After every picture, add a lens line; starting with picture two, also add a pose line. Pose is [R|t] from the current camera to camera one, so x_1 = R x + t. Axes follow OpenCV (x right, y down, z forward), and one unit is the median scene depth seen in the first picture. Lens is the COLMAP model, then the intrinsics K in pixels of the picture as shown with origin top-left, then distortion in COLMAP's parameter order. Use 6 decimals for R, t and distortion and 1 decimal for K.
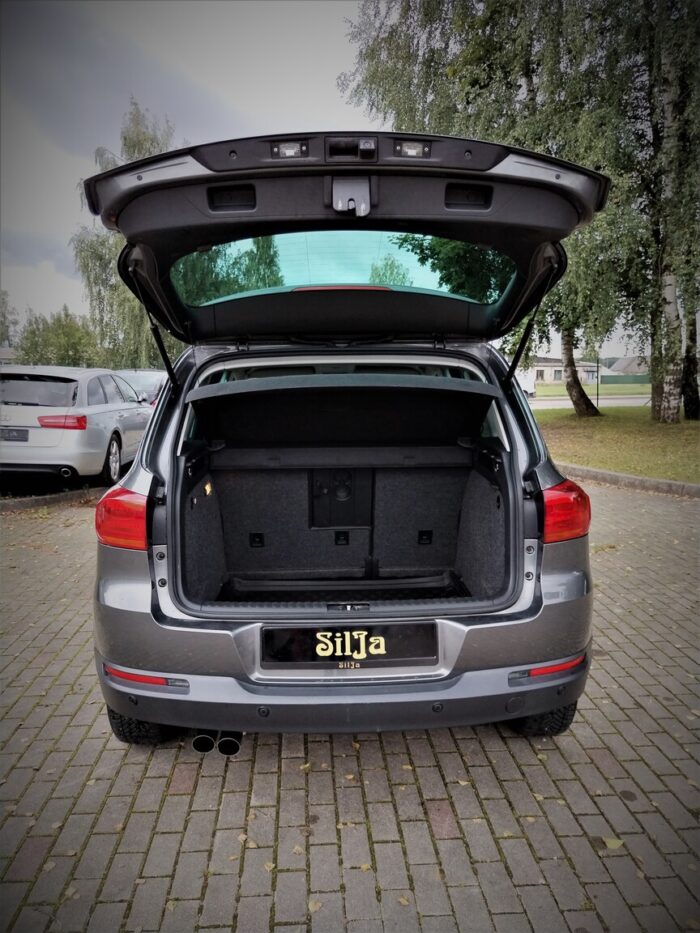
lens RADIAL K [[686.0, 0, 350.0], [0, 686.0, 466.5], [0, 0, 1]] dist [0.005463, -0.002310]
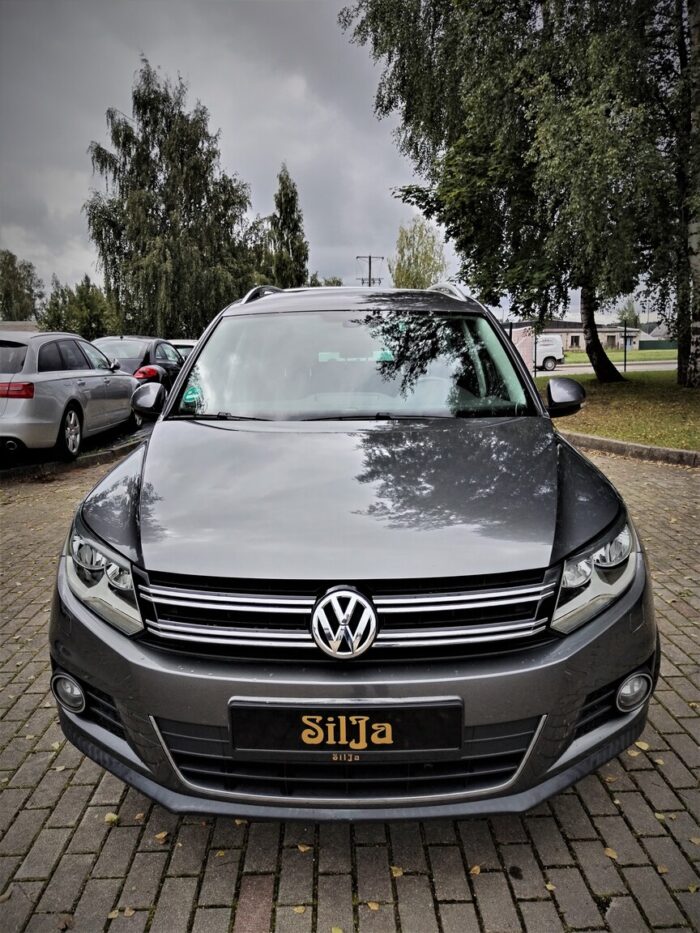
lens RADIAL K [[694.6, 0, 350.9], [0, 694.6, 470.9], [0, 0, 1]] dist [0.007720, -0.005605]
pose [[0.998997, -0.004913, -0.044496, 0.173242], [0.007009, 0.998867, 0.047062, 0.005605], [0.044215, -0.047326, 0.997900, 0.173628]]
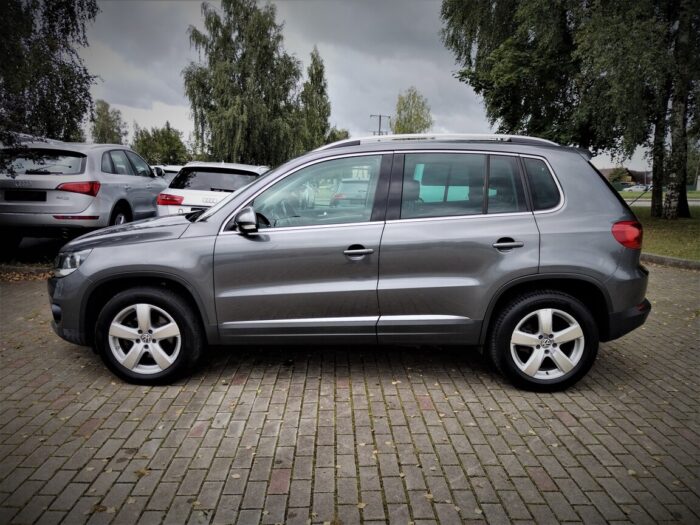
lens RADIAL K [[516.8, 0, 353.5], [0, 516.8, 252.2], [0, 0, 1]] dist [0.019570, -0.000481]
pose [[0.999163, 0.027450, -0.030342, -0.382751], [-0.027203, 0.999594, 0.008514, 0.025693], [0.030563, -0.007682, 0.999503, 0.014133]]
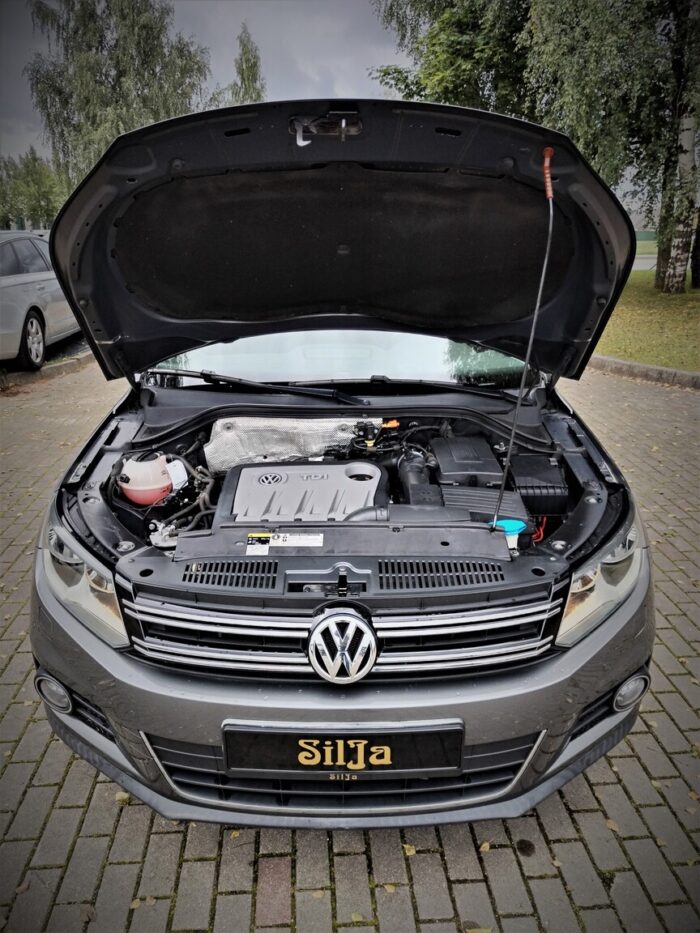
lens RADIAL K [[695.7, 0, 350.5], [0, 695.7, 463.6], [0, 0, 1]] dist [0.005324, -0.001907]
pose [[0.999981, 0.003695, 0.004848, 0.134985], [-0.004557, 0.981394, 0.191952, -0.063238], [-0.004048, -0.191971, 0.981392, 0.209492]]
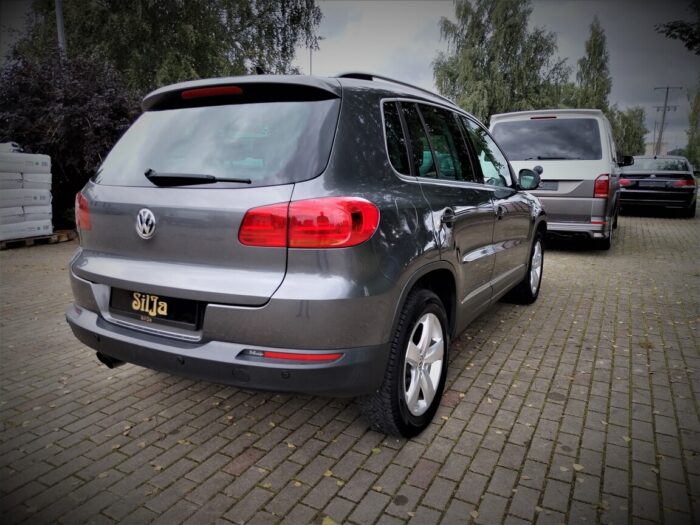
lens RADIAL K [[514.7, 0, 349.5], [0, 514.7, 258.1], [0, 0, 1]] dist [0.005463, -0.002310]
pose [[0.845639, 0.102679, -0.523785, 0.481434], [-0.077044, 0.994527, 0.070575, 0.035591], [0.528165, -0.019326, 0.848922, 0.189611]]
